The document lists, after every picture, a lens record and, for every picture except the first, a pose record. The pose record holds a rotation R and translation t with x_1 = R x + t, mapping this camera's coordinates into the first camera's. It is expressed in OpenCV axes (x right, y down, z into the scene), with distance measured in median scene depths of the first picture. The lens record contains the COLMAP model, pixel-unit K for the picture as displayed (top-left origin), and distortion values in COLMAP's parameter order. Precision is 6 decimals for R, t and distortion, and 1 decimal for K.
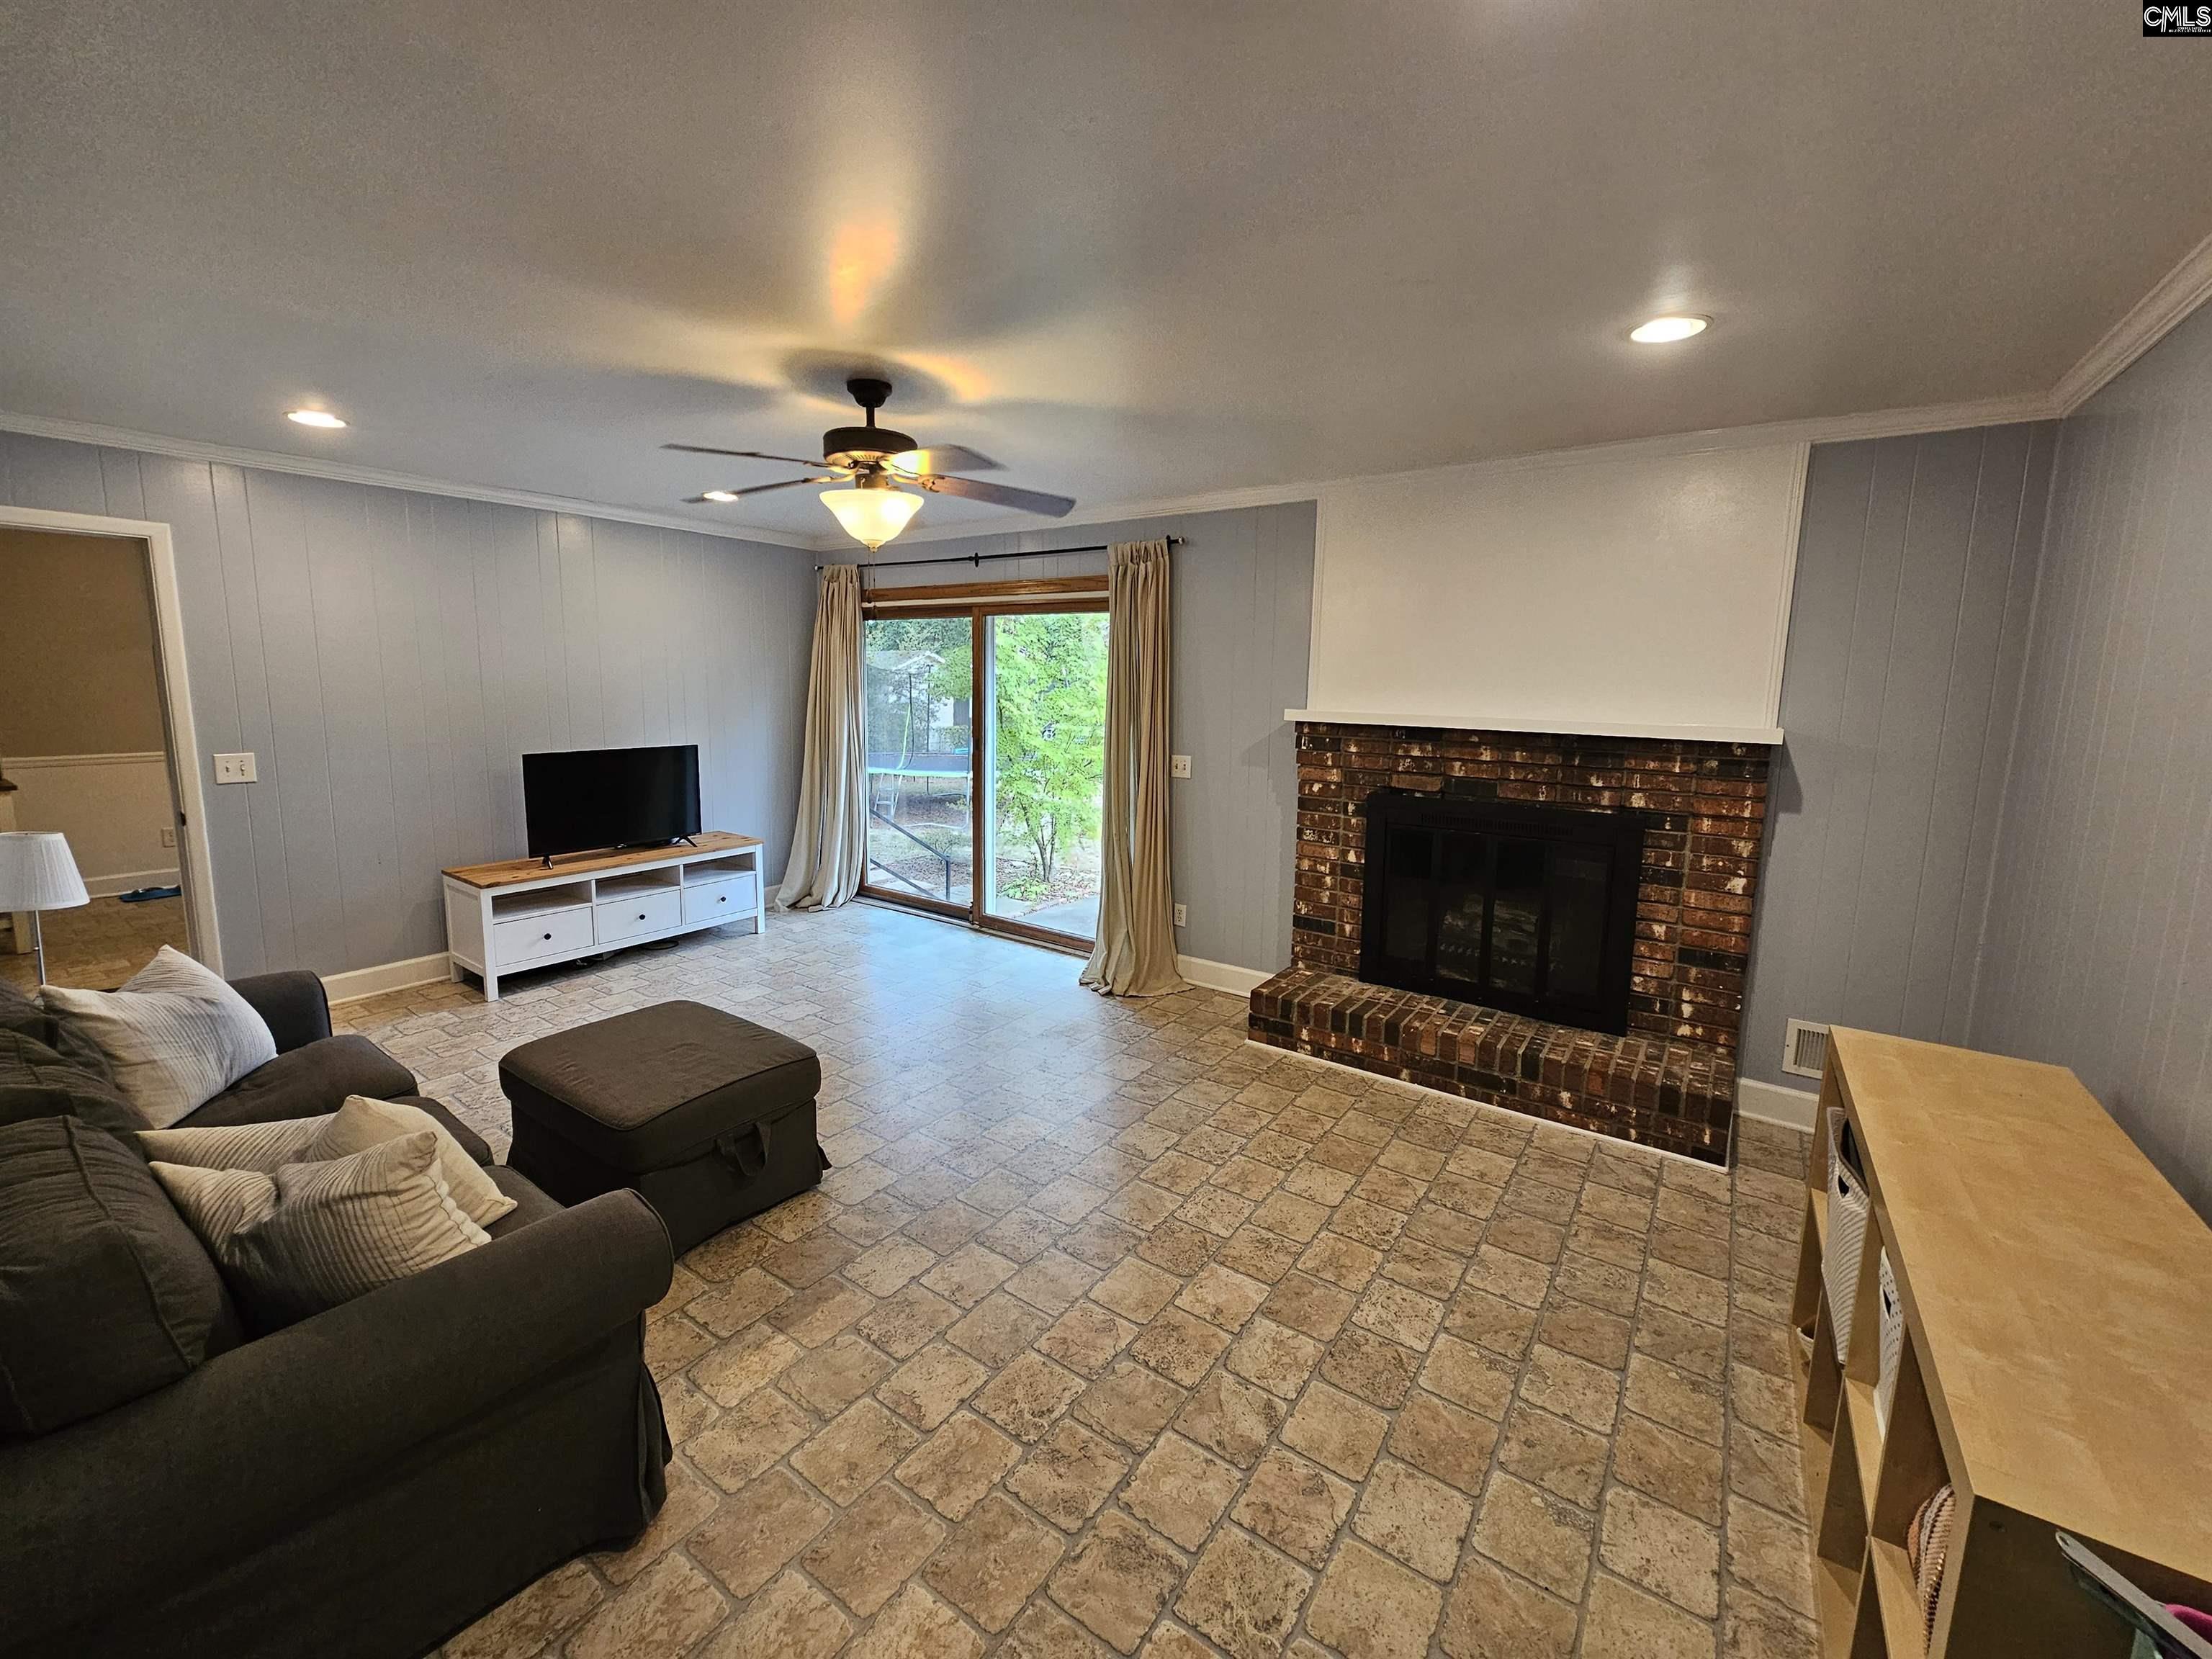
lens RADIAL K [[903.1, 0, 1092.9], [0, 903.1, 812.6], [0, 0, 1]] dist [-0.002561, 0.000707]
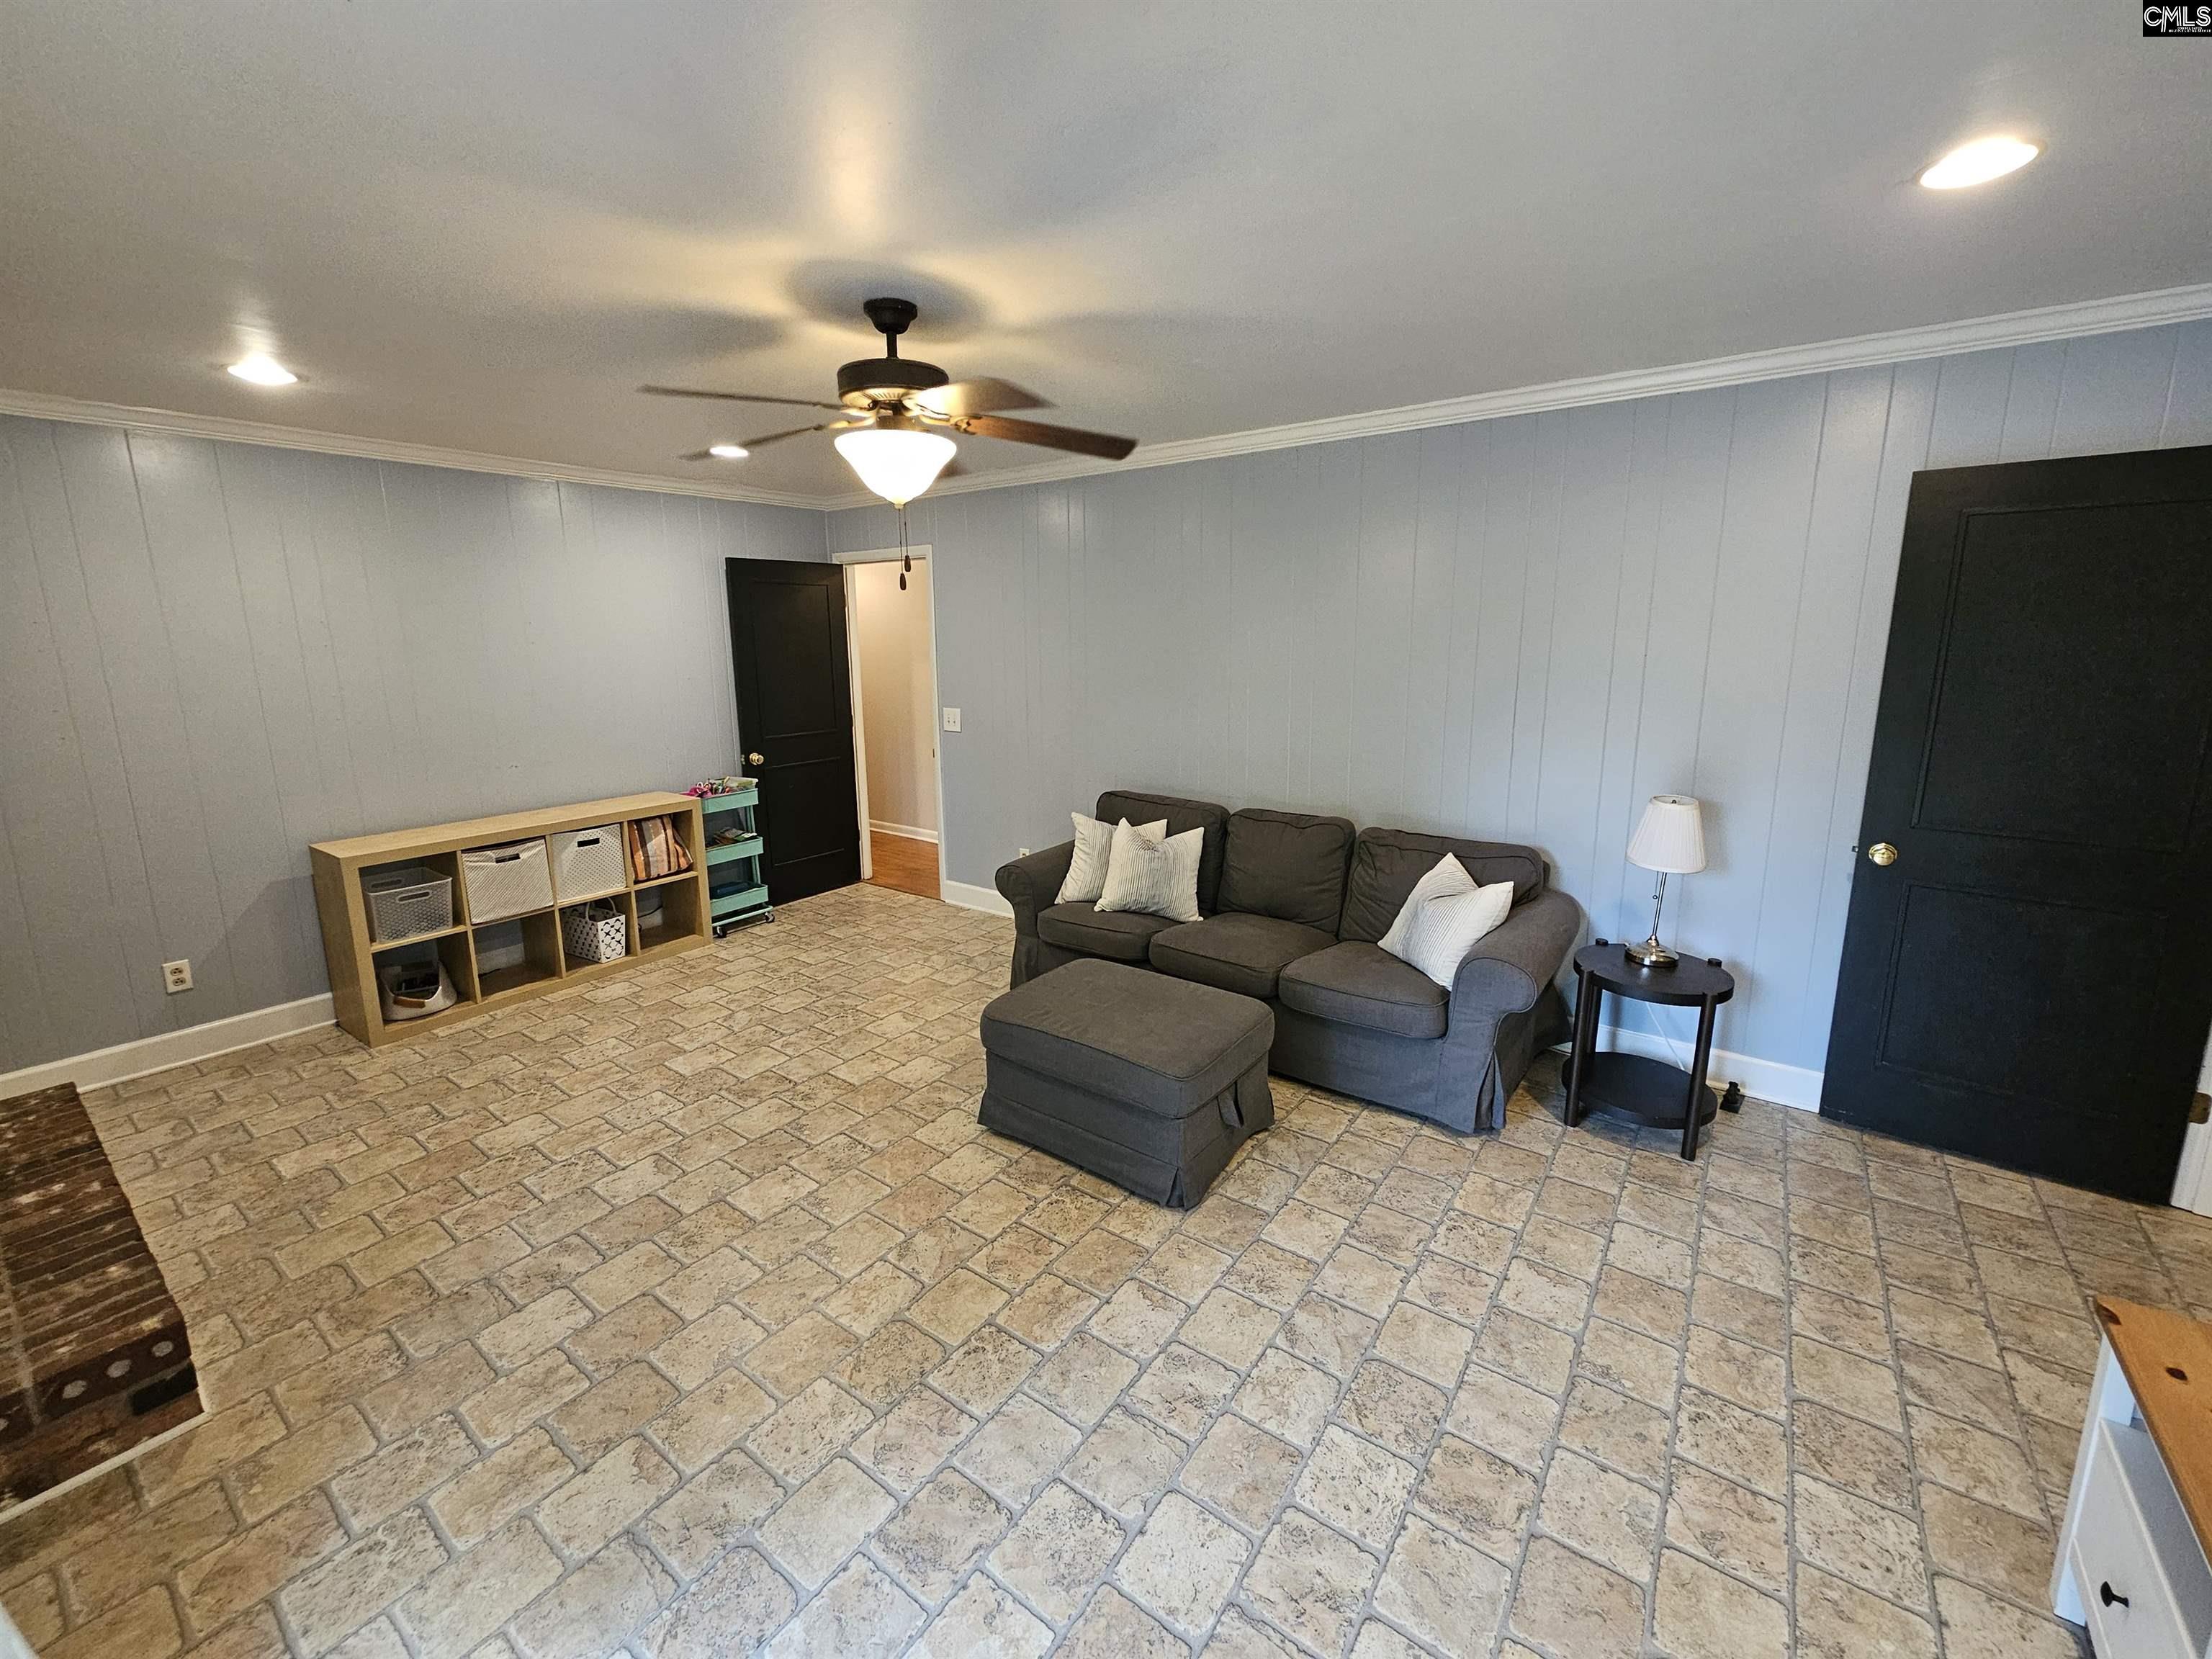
lens RADIAL K [[903.1, 0, 1105.9], [0, 903.1, 786.3], [0, 0, 1]] dist [-0.002561, 0.000707]
pose [[-0.999977, -0.006553, -0.001851, -0.372455], [-0.006803, 0.948907, 0.315484, -0.269437], [-0.000311, 0.315489, -0.948929, 1.608840]]
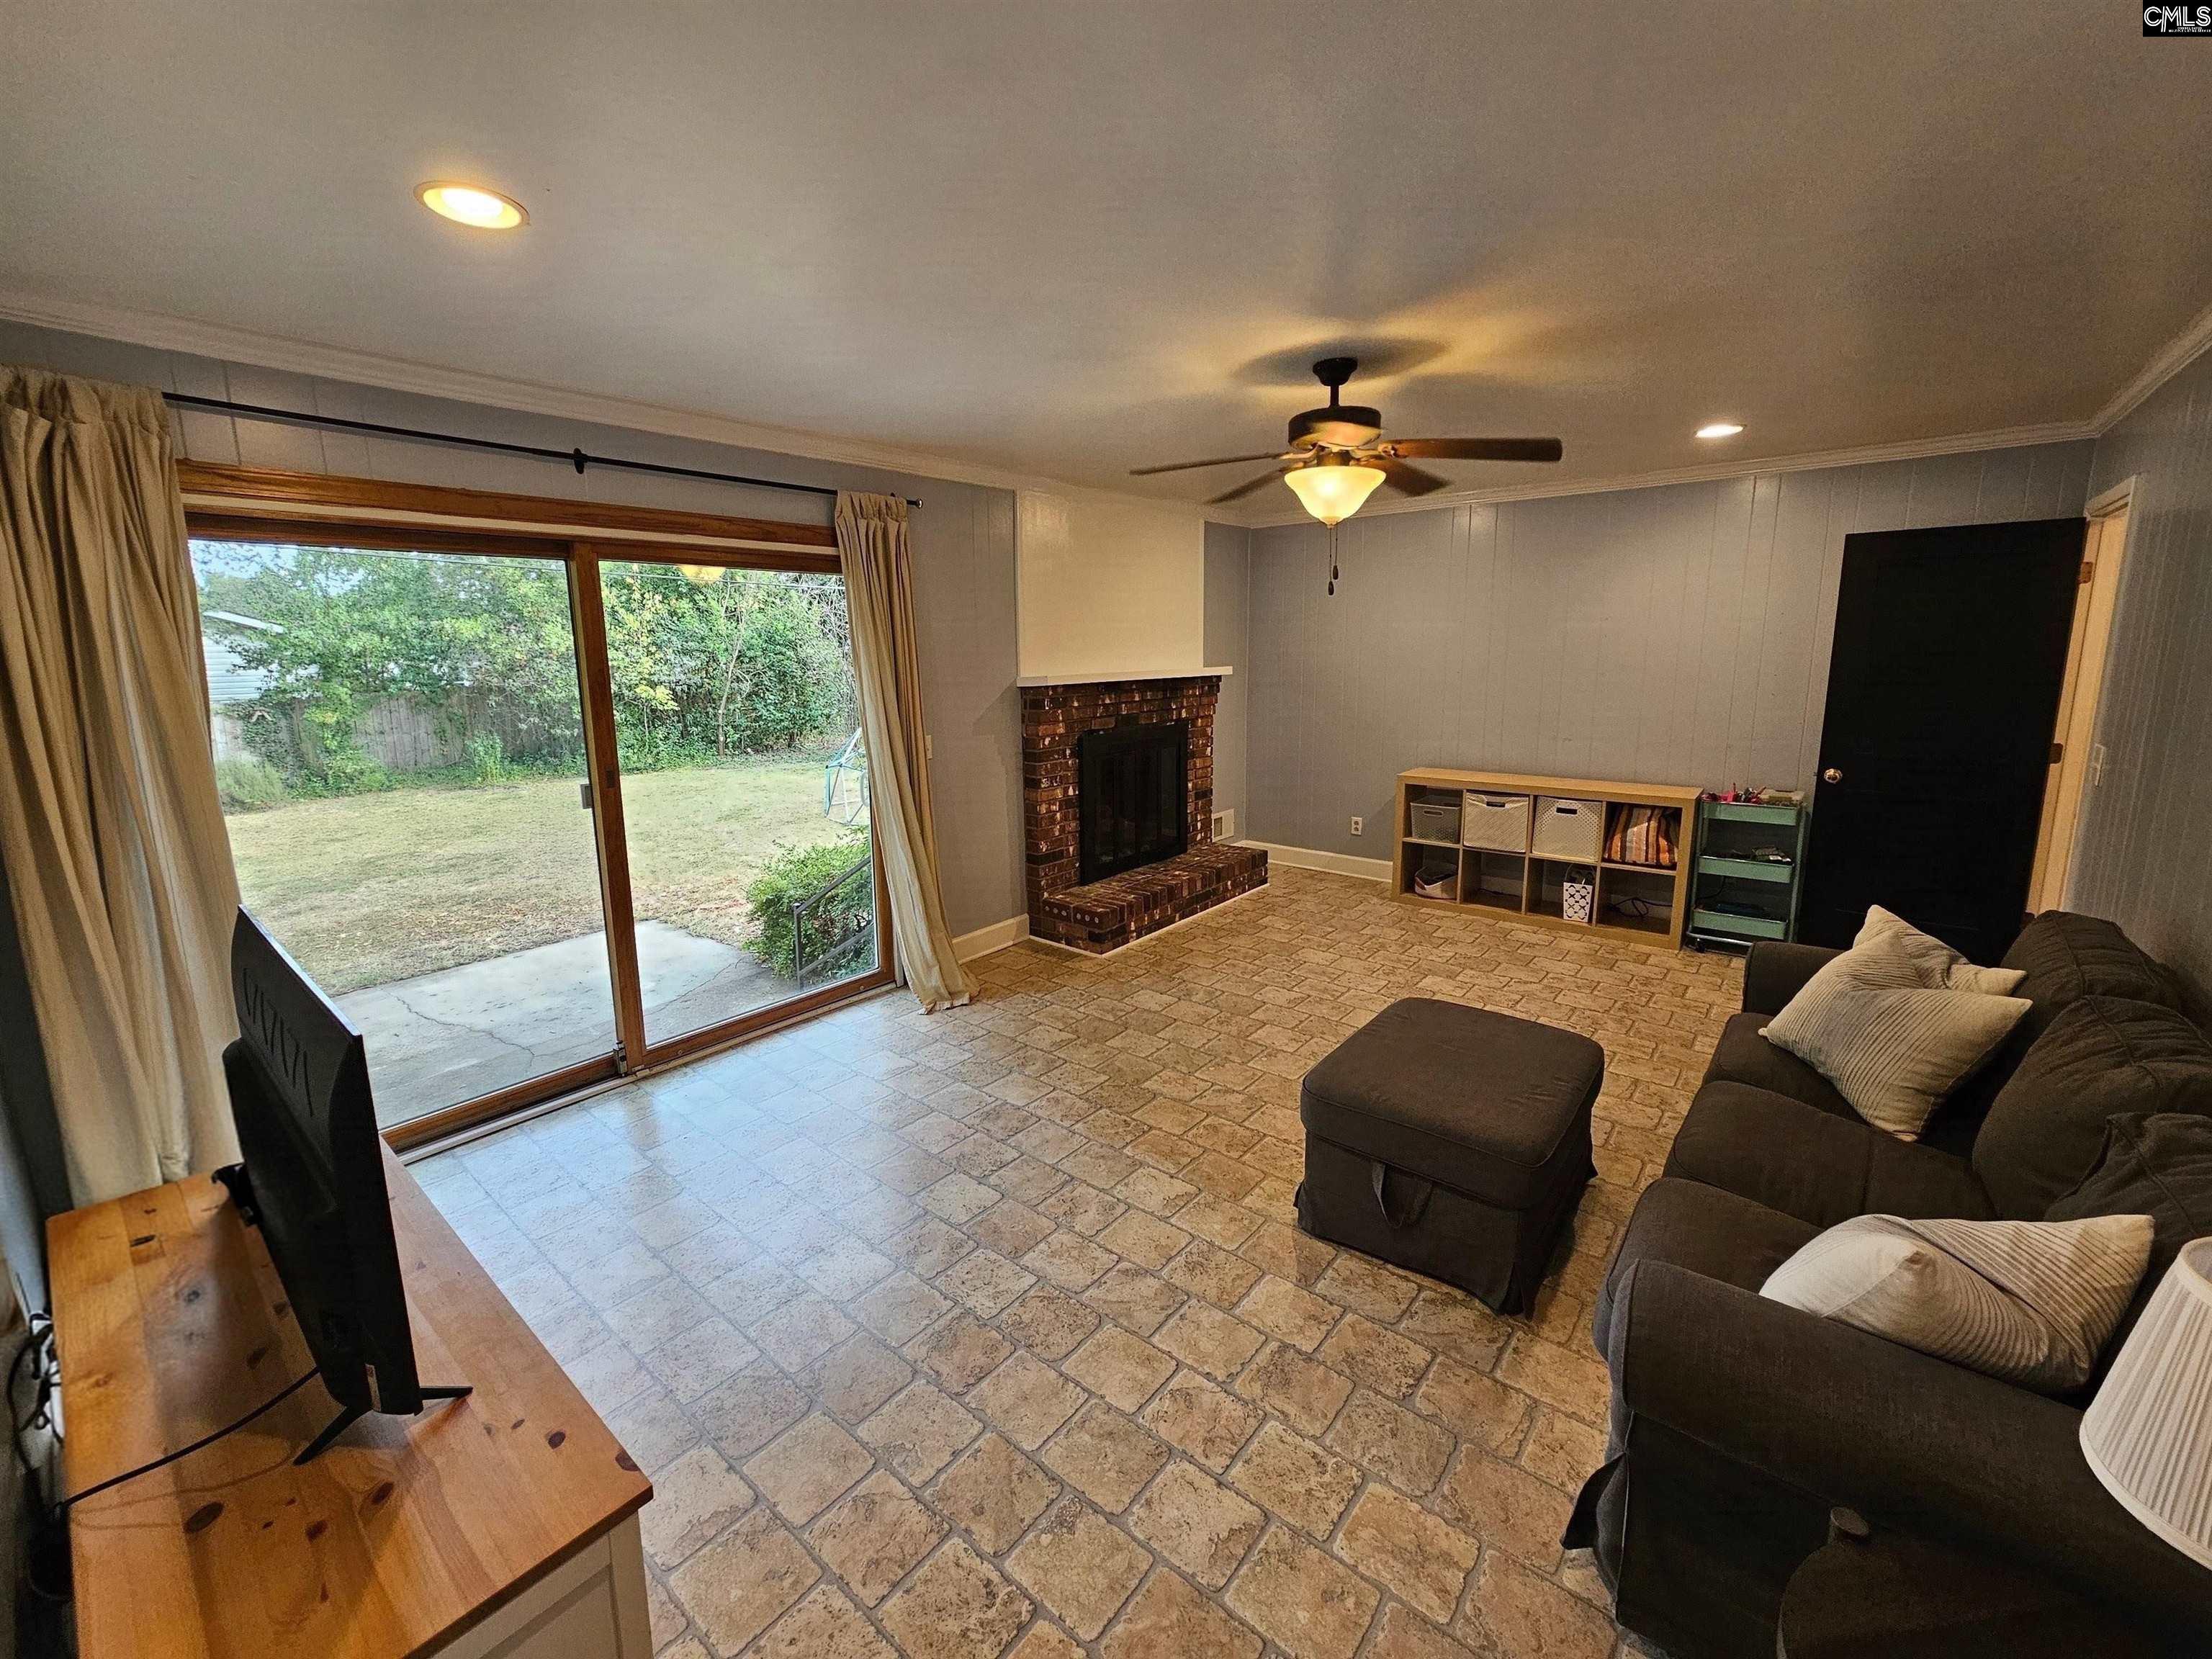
lens RADIAL K [[903.1, 0, 1095.4], [0, 903.1, 808.4], [0, 0, 1]] dist [-0.002561, 0.000707]
pose [[0.062884, -0.198107, 0.978161, -1.130528], [0.163313, 0.968932, 0.185739, -0.186343], [-0.984568, 0.148066, 0.093284, 1.031163]]
